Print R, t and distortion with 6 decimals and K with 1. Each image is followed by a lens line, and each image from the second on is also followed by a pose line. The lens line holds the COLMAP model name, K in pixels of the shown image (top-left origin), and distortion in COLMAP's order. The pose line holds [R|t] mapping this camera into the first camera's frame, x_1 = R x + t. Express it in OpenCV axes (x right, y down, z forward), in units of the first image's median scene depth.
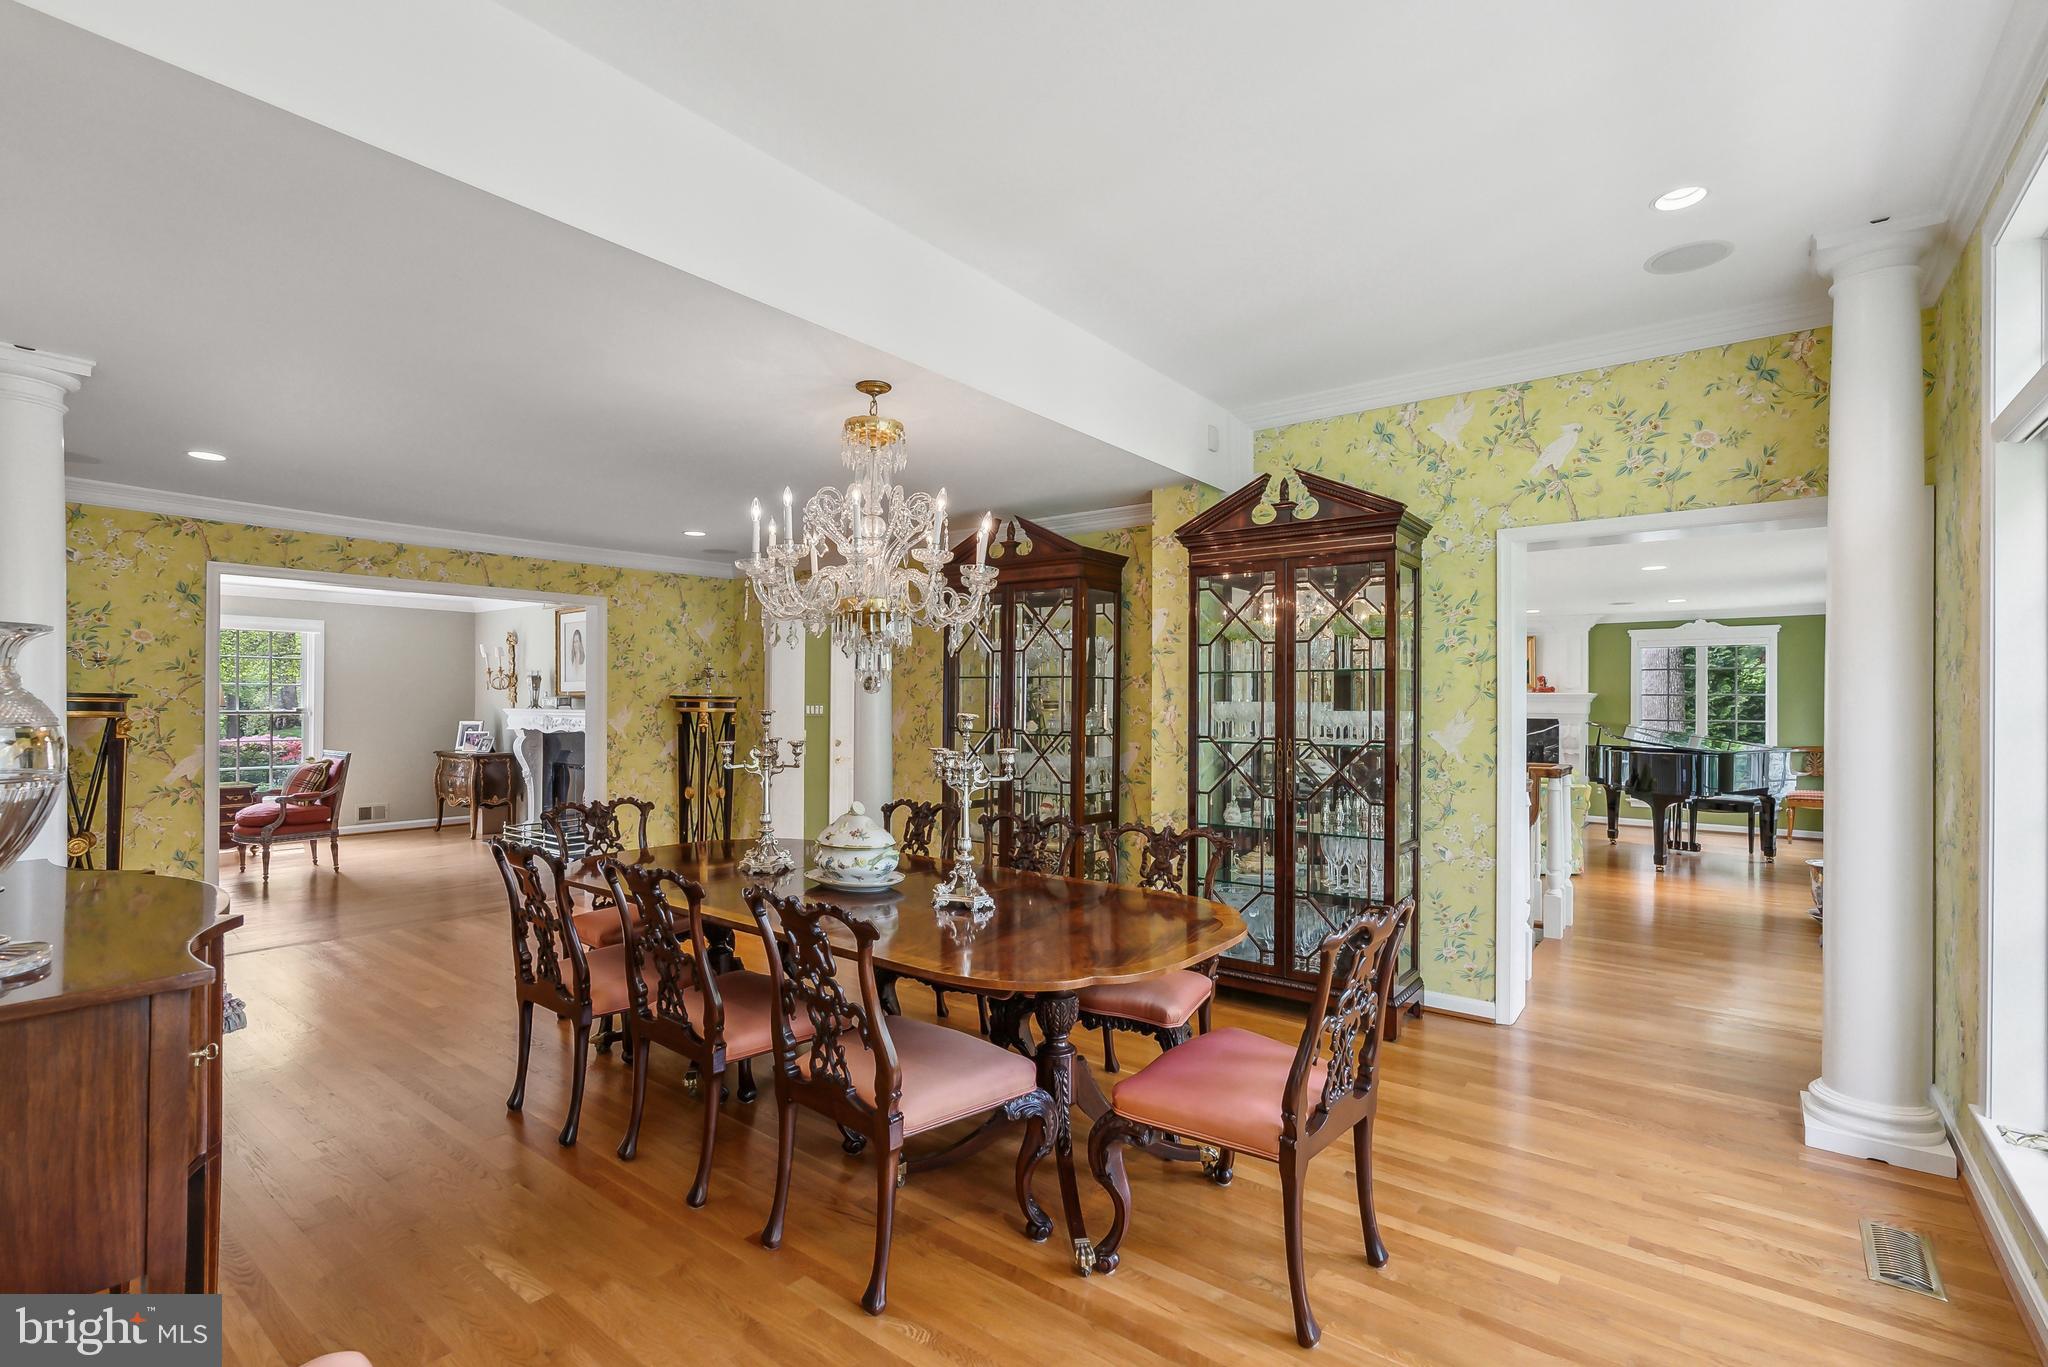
lens RADIAL K [[950.5, 0, 1030.0], [0, 950.5, 687.6], [0, 0, 1]] dist [-0.011438, 0.001647]
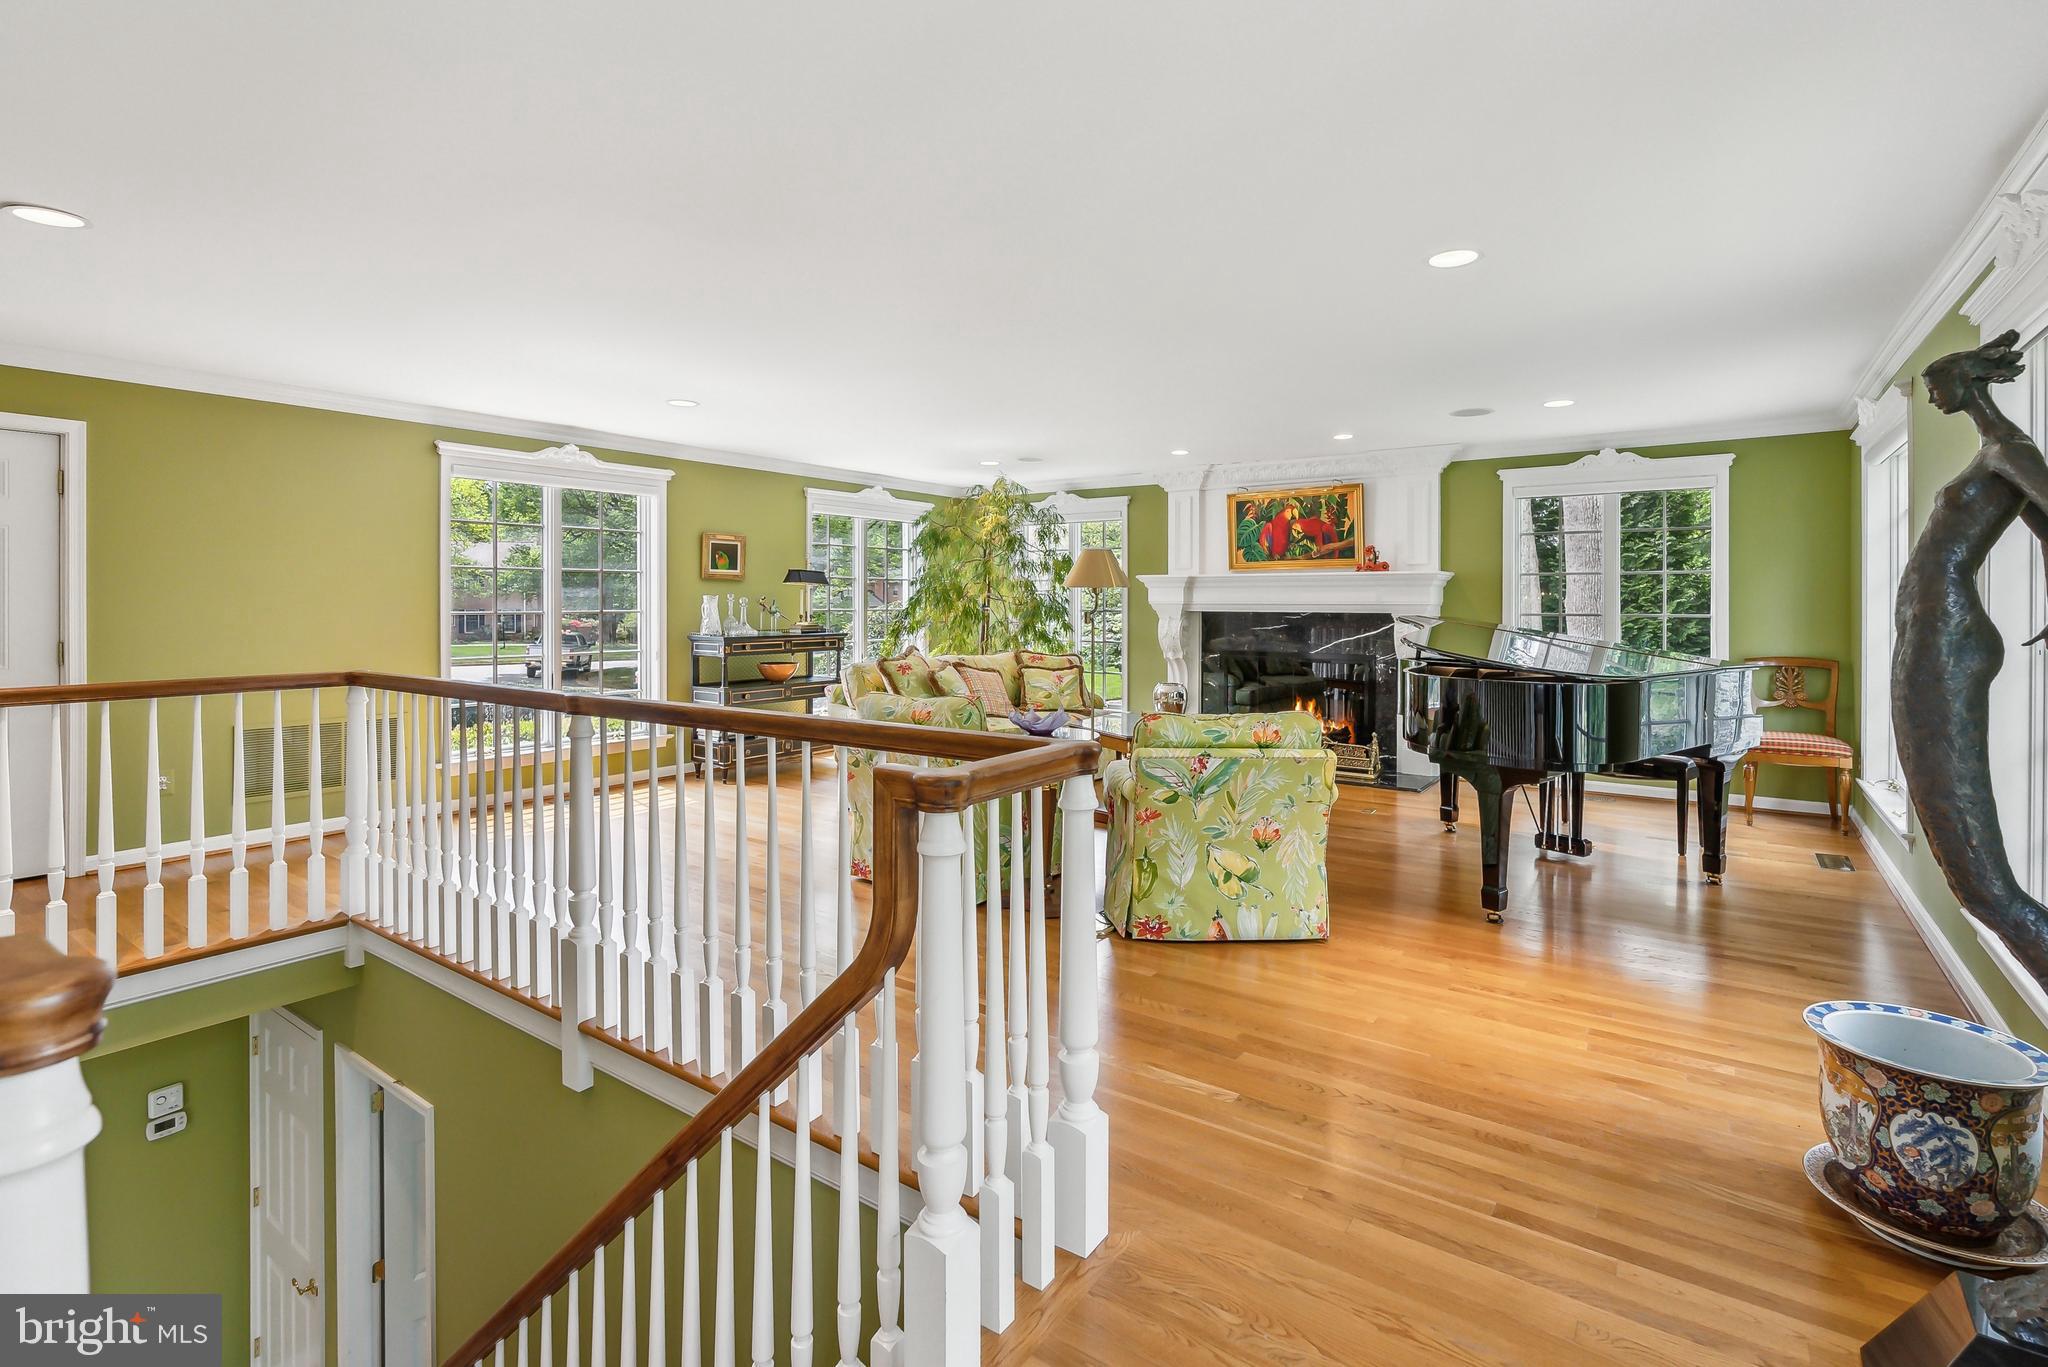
lens RADIAL K [[950.5, 0, 1019.0], [0, 950.5, 597.0], [0, 0, 1]] dist [-0.011438, 0.001647]
pose [[0.999617, -0.001542, 0.027616, 0.355579], [0.001141, 0.999893, 0.014551, 0.015876], [-0.027635, -0.014514, 0.999513, 0.453472]]
